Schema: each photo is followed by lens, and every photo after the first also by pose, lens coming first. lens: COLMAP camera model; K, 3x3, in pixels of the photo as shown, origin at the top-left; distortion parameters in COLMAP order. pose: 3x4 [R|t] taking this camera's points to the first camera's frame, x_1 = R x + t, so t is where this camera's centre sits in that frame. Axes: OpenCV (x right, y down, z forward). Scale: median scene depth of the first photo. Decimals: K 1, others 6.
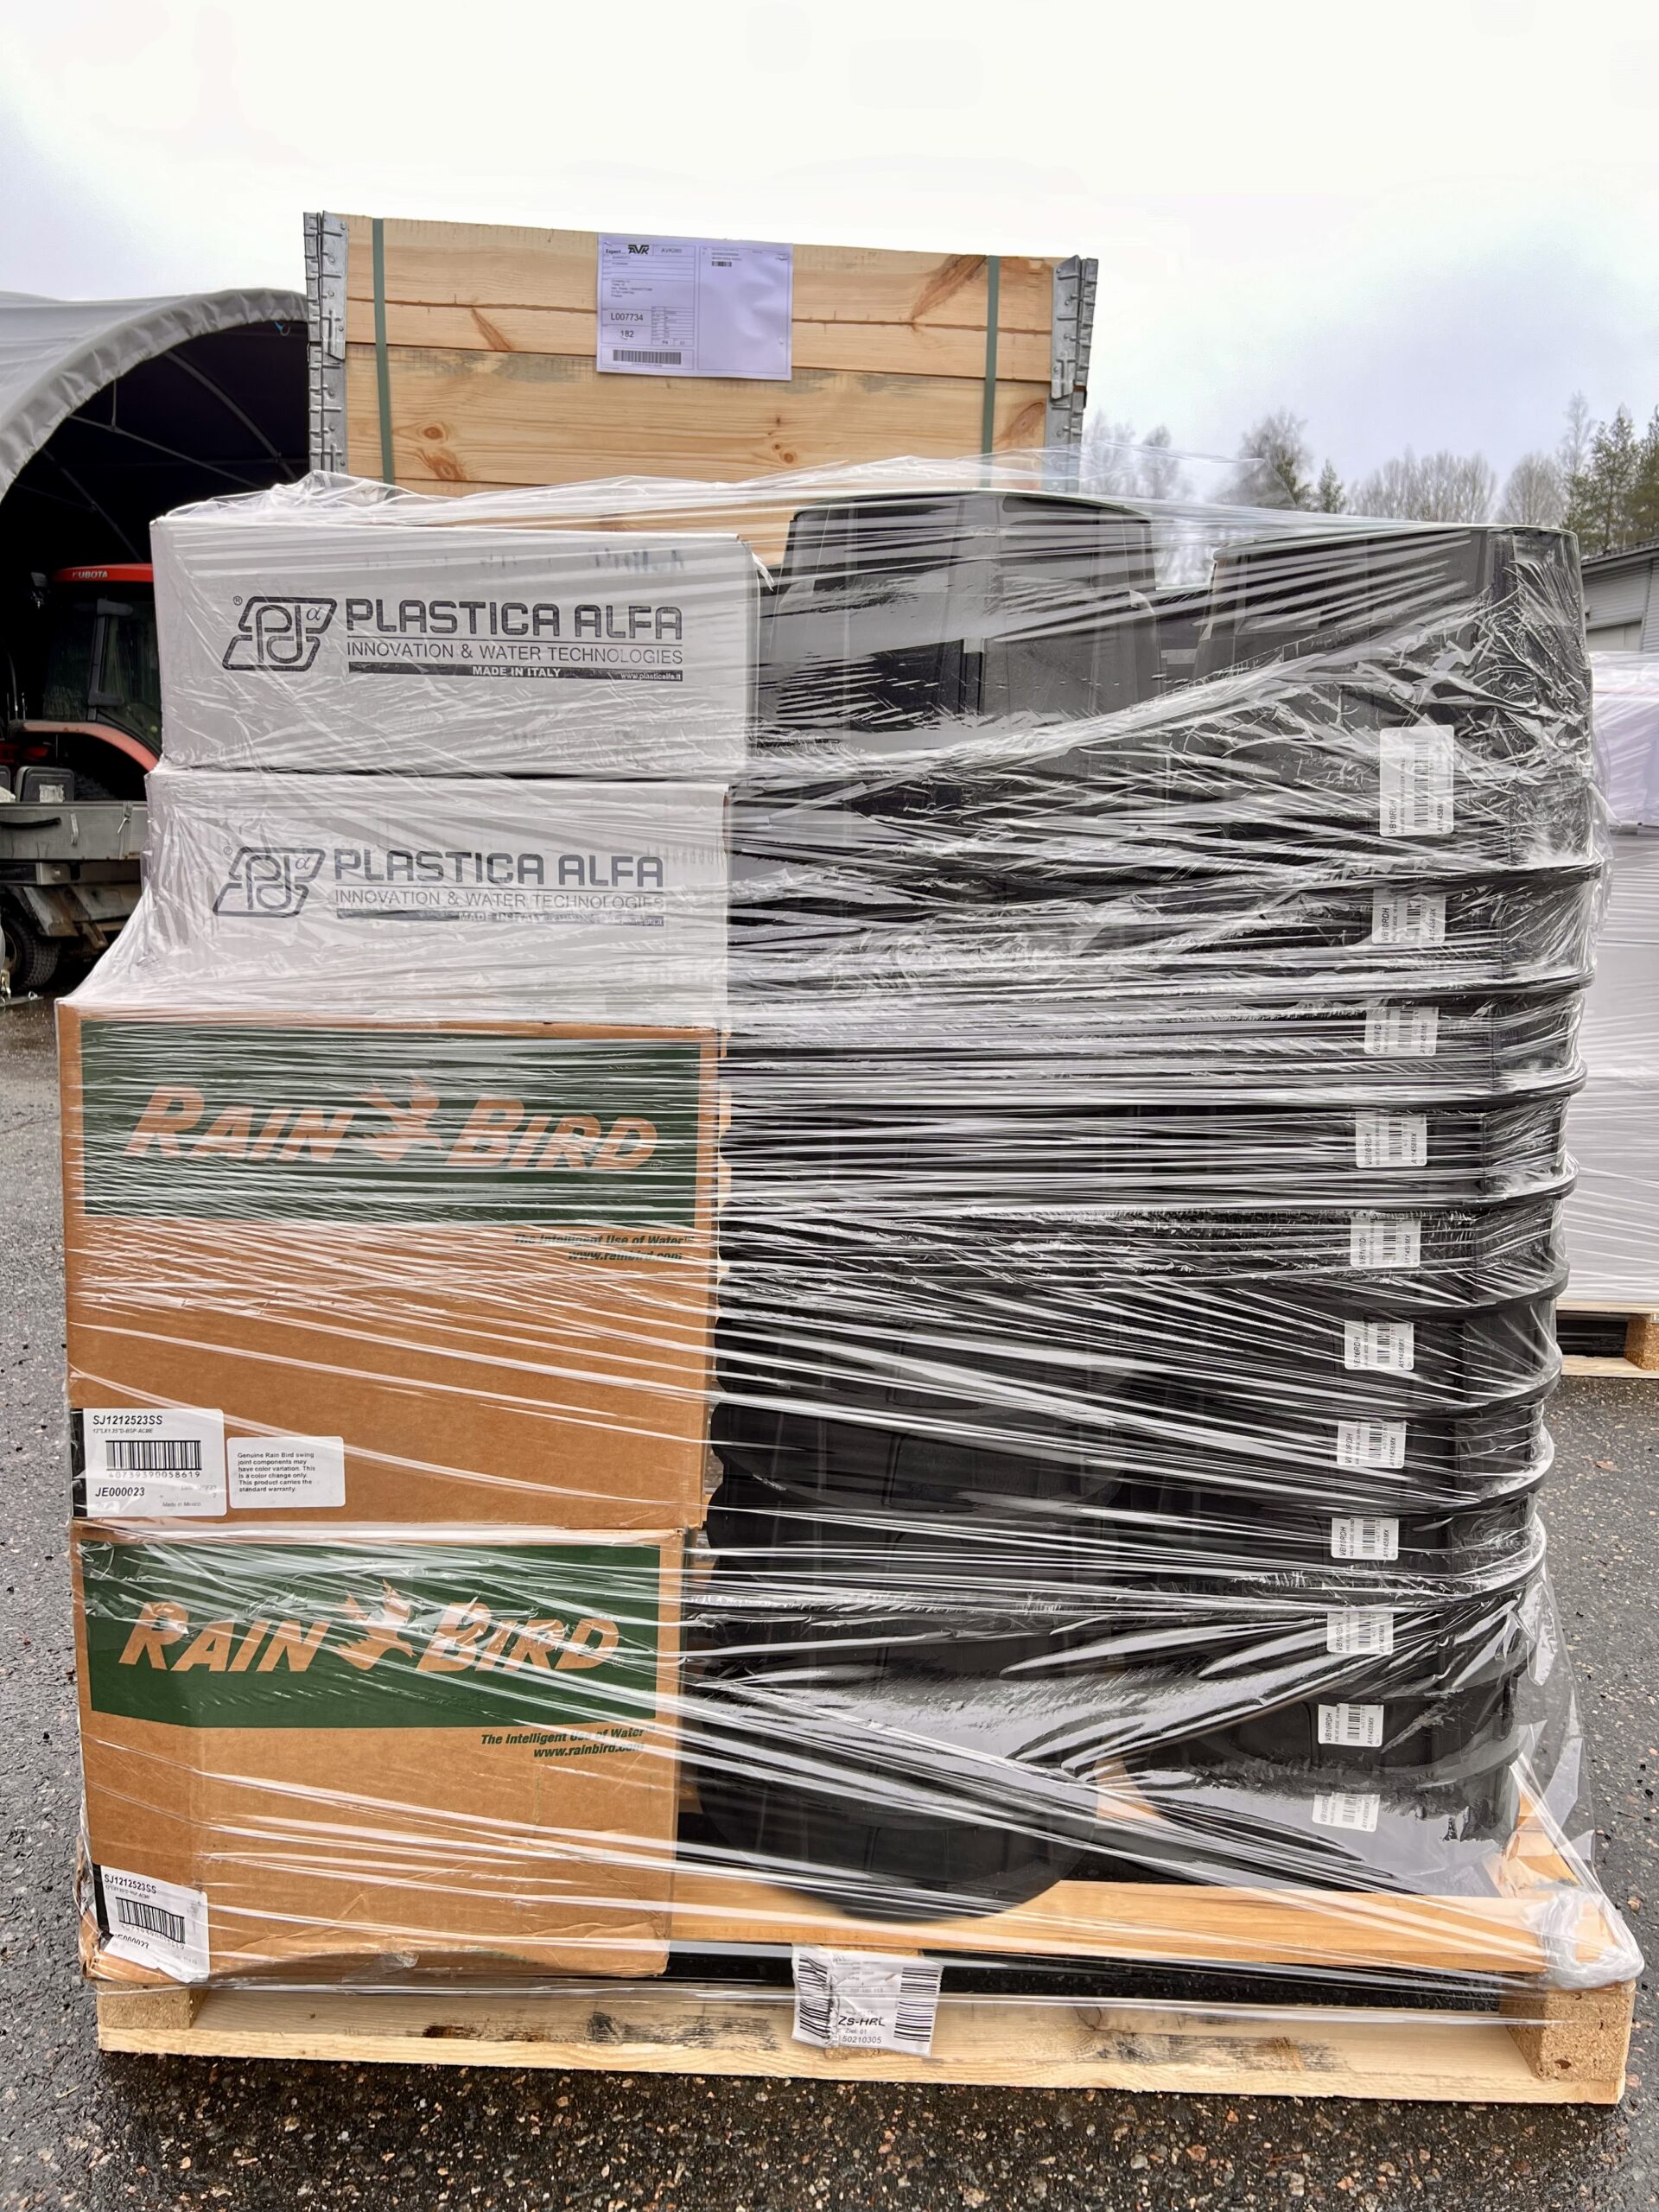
lens RADIAL K [[1664.9, 0, 829.5], [0, 1664.9, 1106.0], [0, 0, 1]] dist [0.189111, -0.453132]
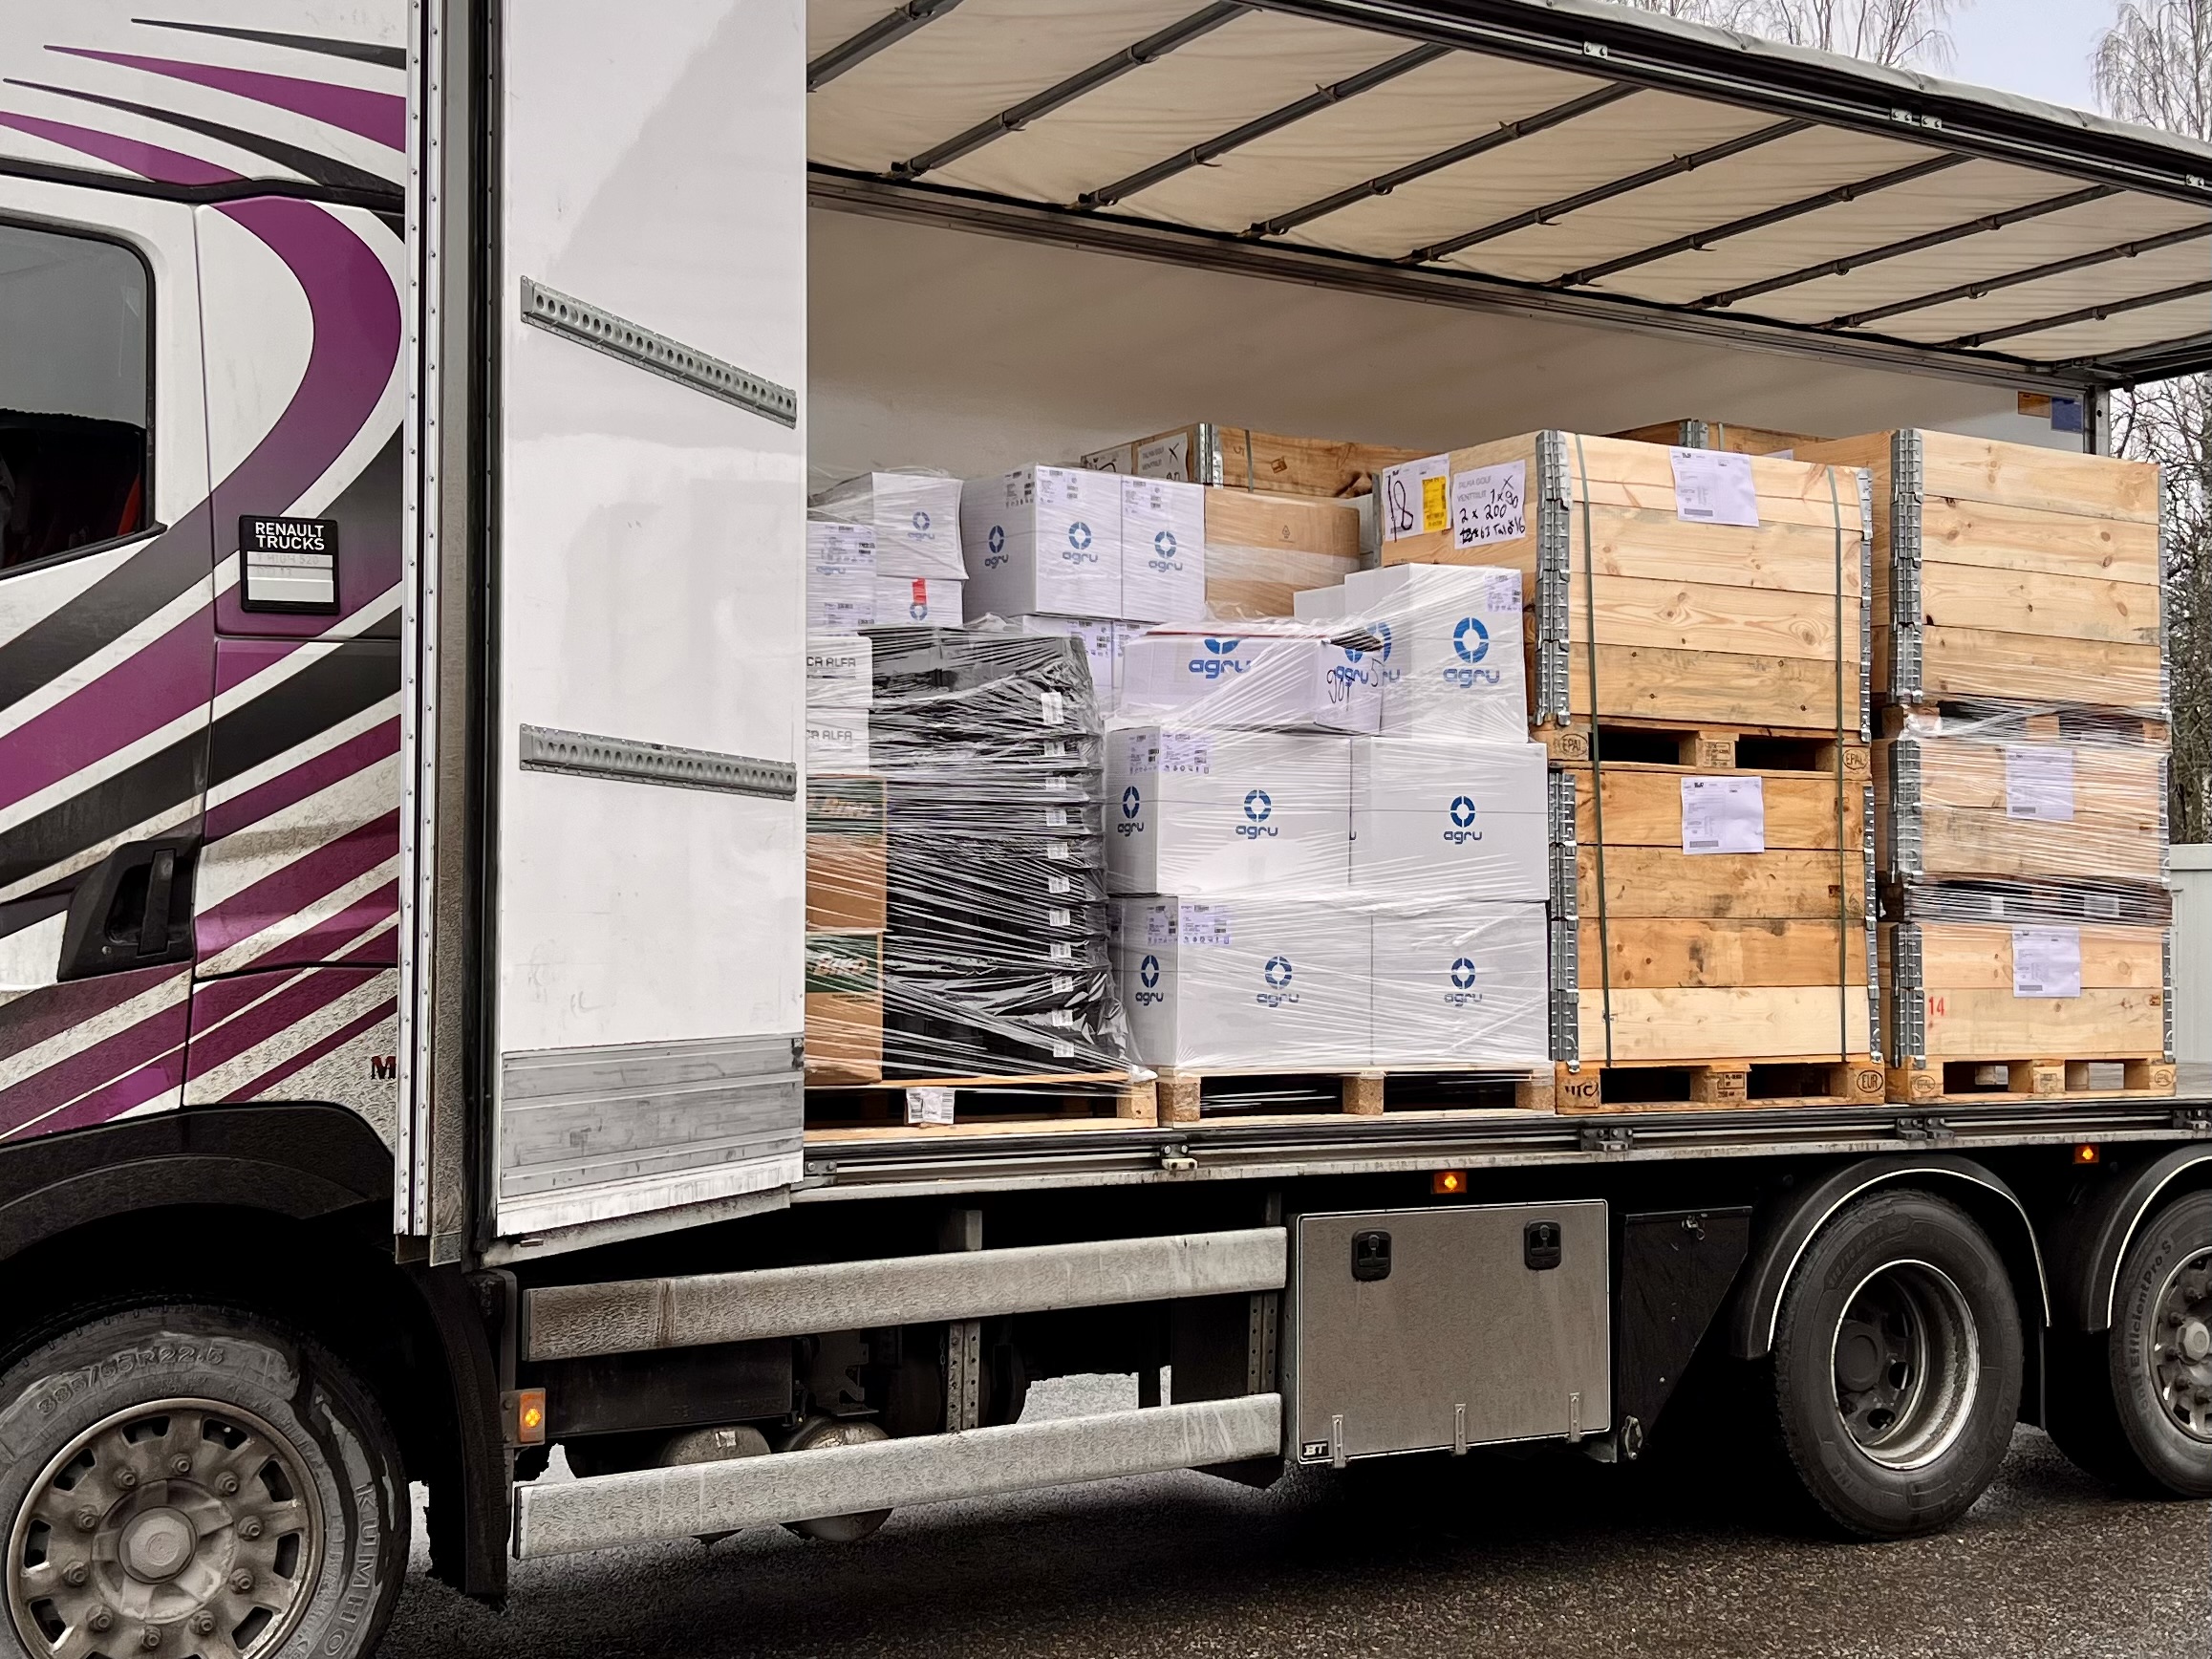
lens RADIAL K [[1665.1, 0, 1106.0], [0, 1665.1, 829.5], [0, 0, 1]] dist [0.189111, -0.453132]
pose [[0.892756, -0.049043, 0.447863, -1.130460], [0.127385, 0.980974, -0.146505, 0.583483], [-0.432156, 0.187844, 0.882018, -2.063480]]
